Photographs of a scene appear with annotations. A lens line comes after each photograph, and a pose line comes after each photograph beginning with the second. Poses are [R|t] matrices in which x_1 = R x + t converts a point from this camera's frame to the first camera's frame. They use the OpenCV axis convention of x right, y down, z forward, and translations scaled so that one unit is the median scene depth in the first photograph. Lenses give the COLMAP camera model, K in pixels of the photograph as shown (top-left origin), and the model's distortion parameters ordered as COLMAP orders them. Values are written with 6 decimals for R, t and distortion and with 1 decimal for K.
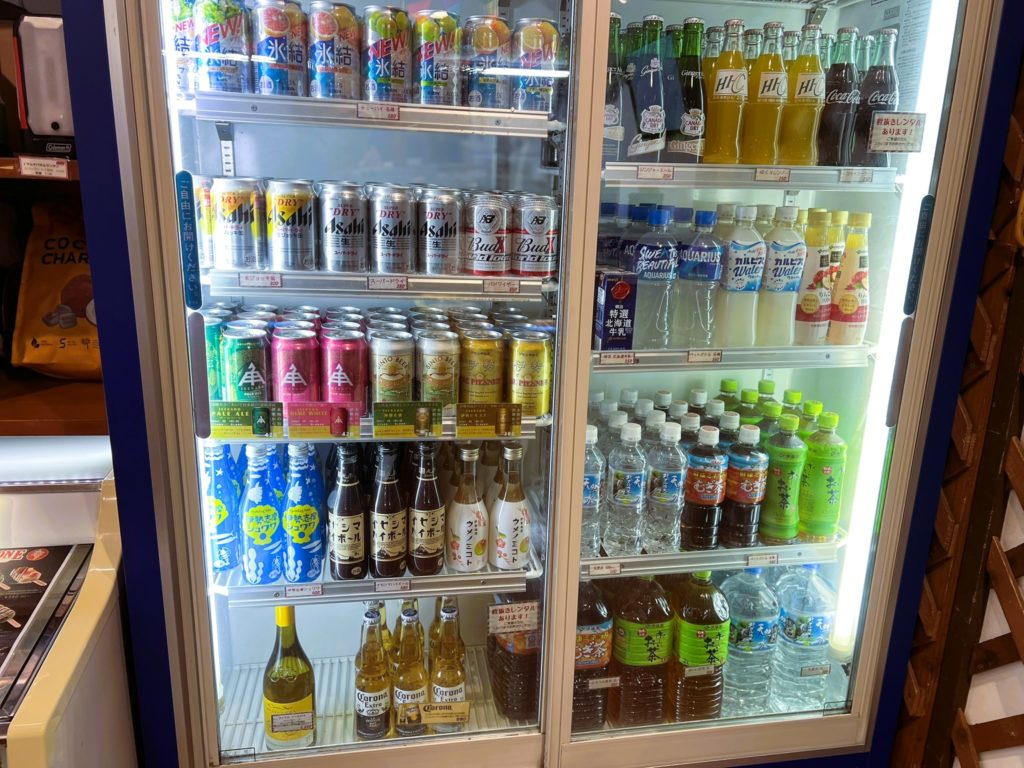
lens RADIAL K [[795.5, 0, 511.4], [0, 795.5, 386.0], [0, 0, 1]] dist [0.001388, -0.003839]
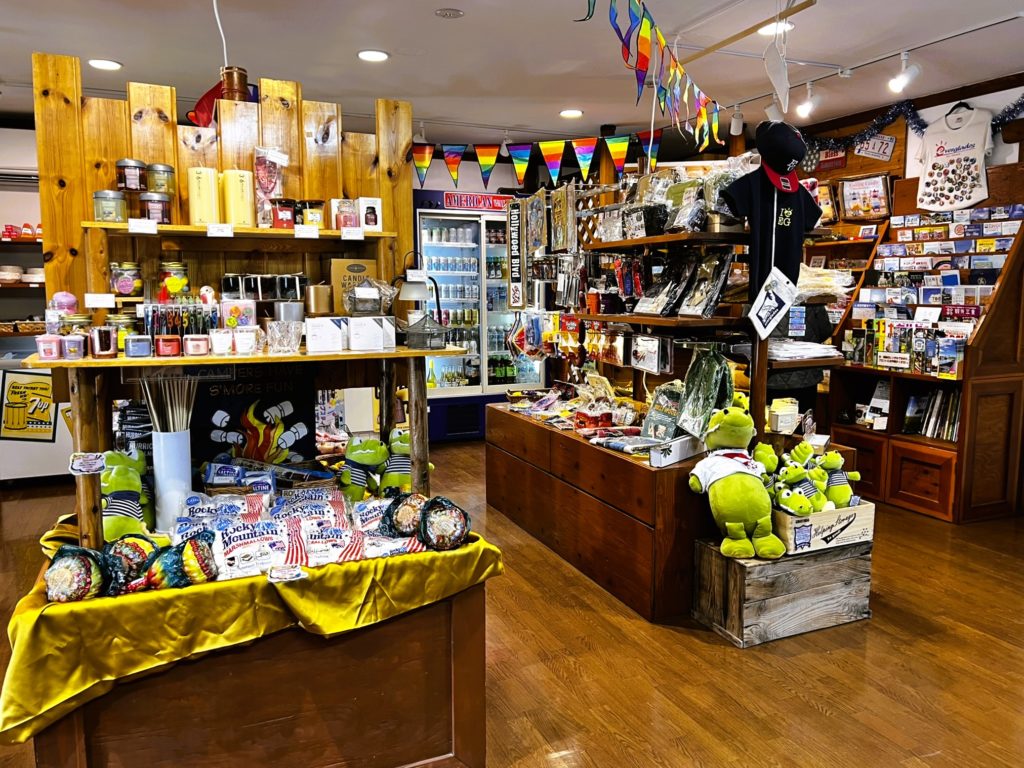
lens RADIAL K [[795.5, 0, 514.0], [0, 795.5, 383.1], [0, 0, 1]] dist [0.001388, -0.003839]
pose [[0.964319, -0.057684, 0.258381, -1.215419], [0.095549, 0.986025, -0.136471, 1.263654], [-0.246898, 0.156290, 0.956355, -4.443260]]
